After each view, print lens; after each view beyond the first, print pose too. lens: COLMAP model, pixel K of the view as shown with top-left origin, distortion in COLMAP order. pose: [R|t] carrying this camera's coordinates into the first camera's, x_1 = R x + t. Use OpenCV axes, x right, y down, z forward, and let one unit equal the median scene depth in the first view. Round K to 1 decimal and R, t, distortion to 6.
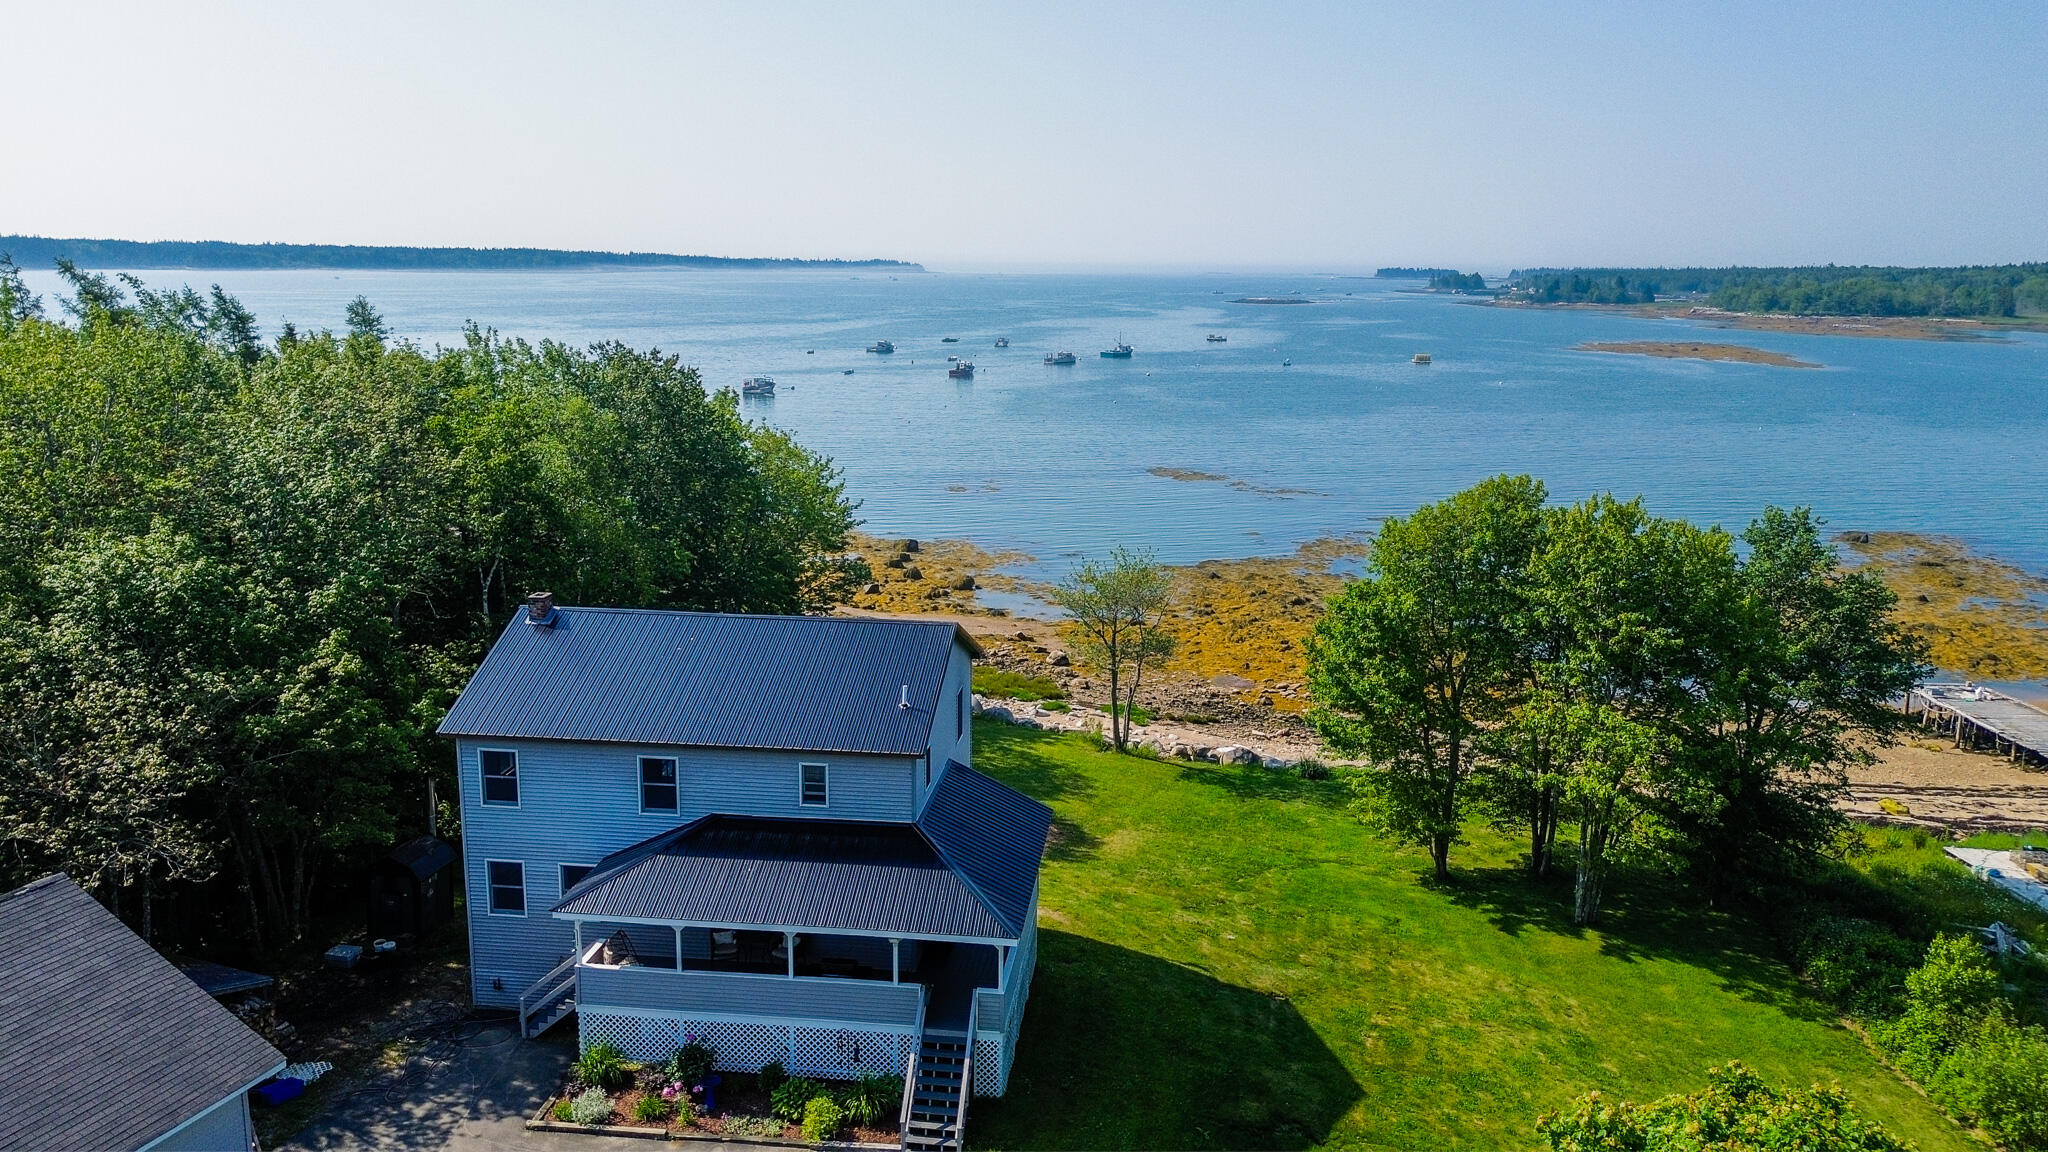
lens RADIAL K [[1446.9, 0, 1024.0], [0, 1446.9, 576.0], [0, 0, 1]] dist [0.073660, -0.067547]
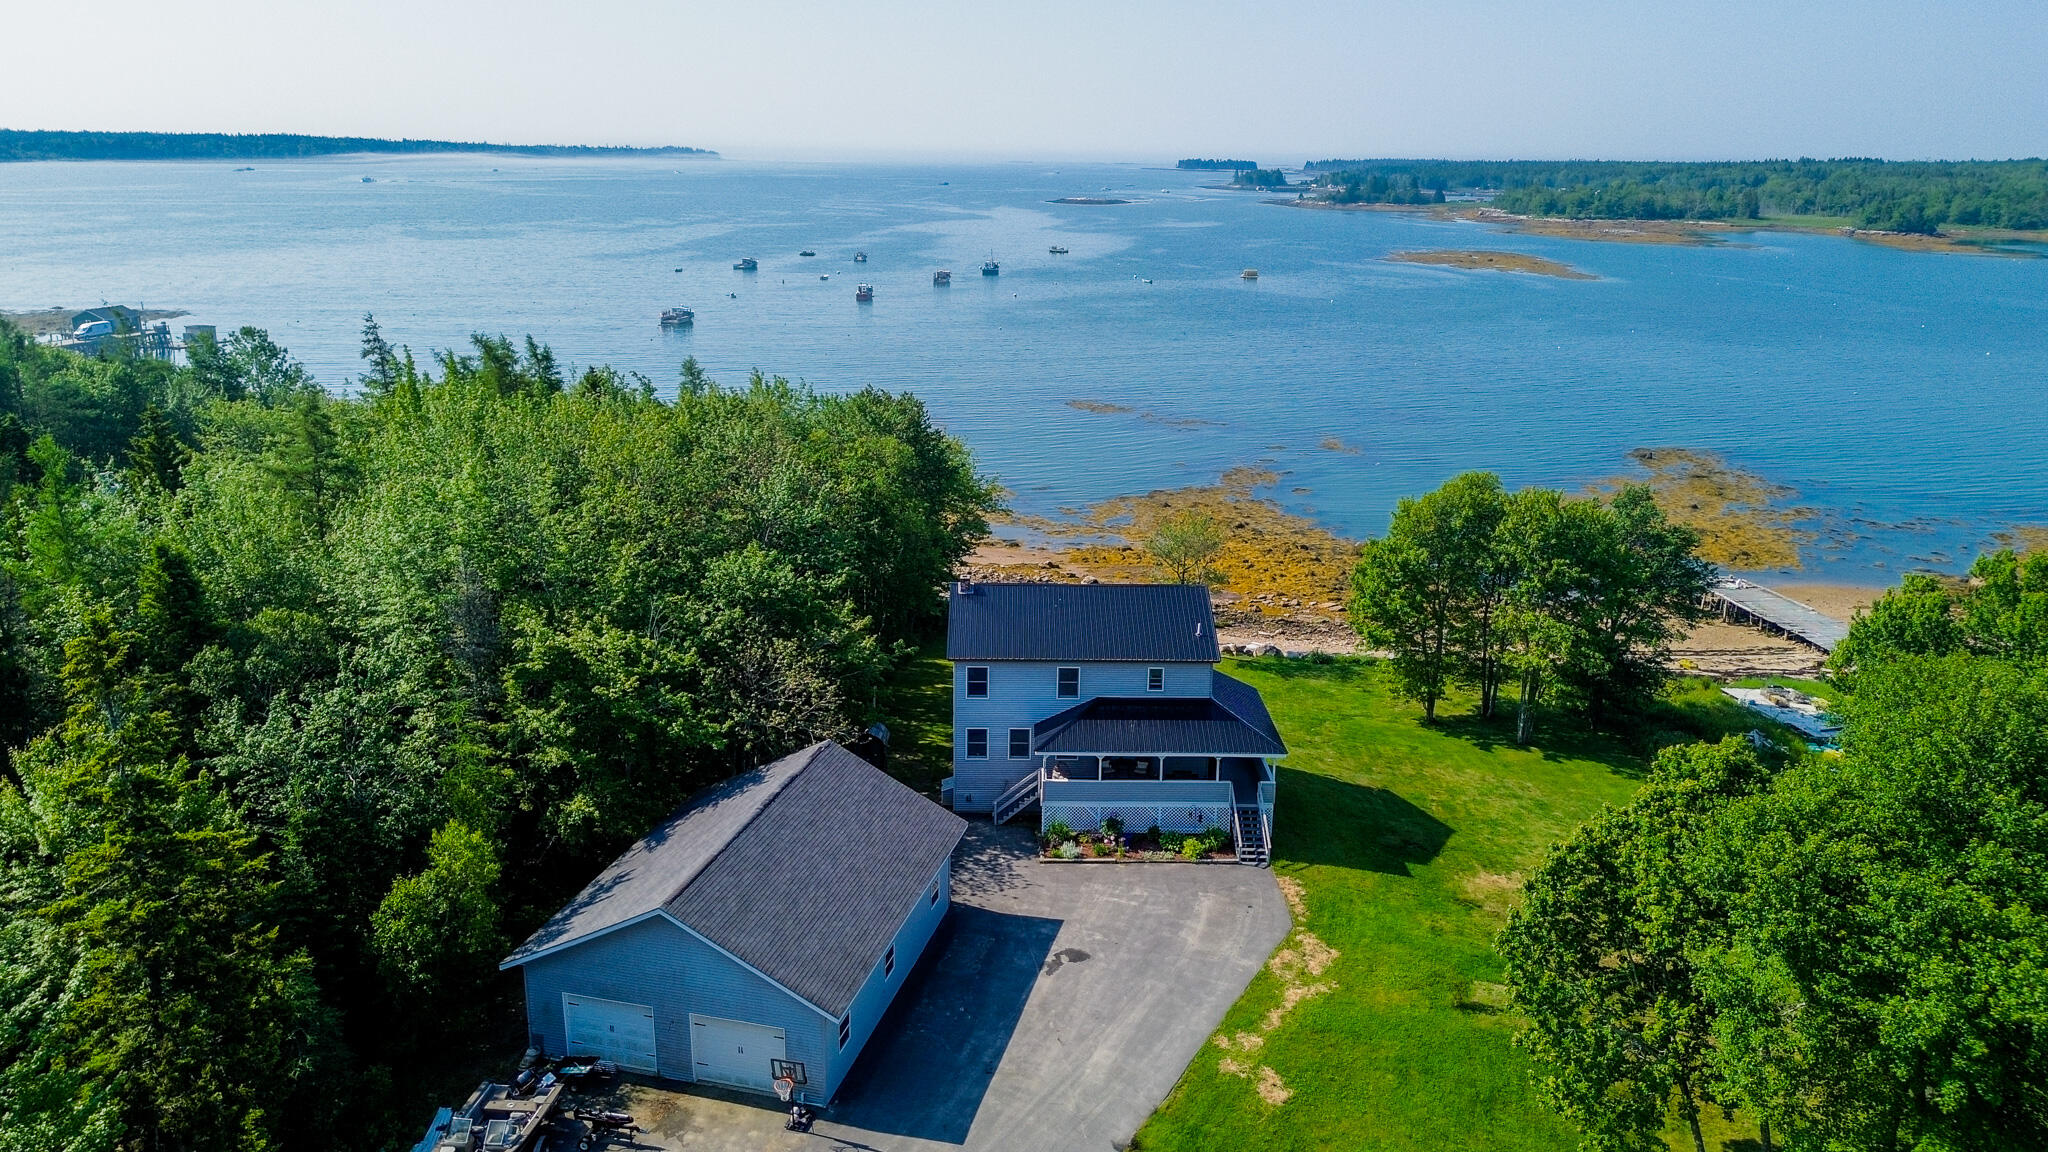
lens RADIAL K [[1446.9, 0, 1024.0], [0, 1446.9, 576.0], [0, 0, 1]] dist [0.073660, -0.067547]
pose [[0.990991, -0.035852, 0.129044, -0.397406], [0.026310, 0.996844, 0.074902, -0.092931], [-0.131322, -0.070832, 0.988806, -0.564284]]
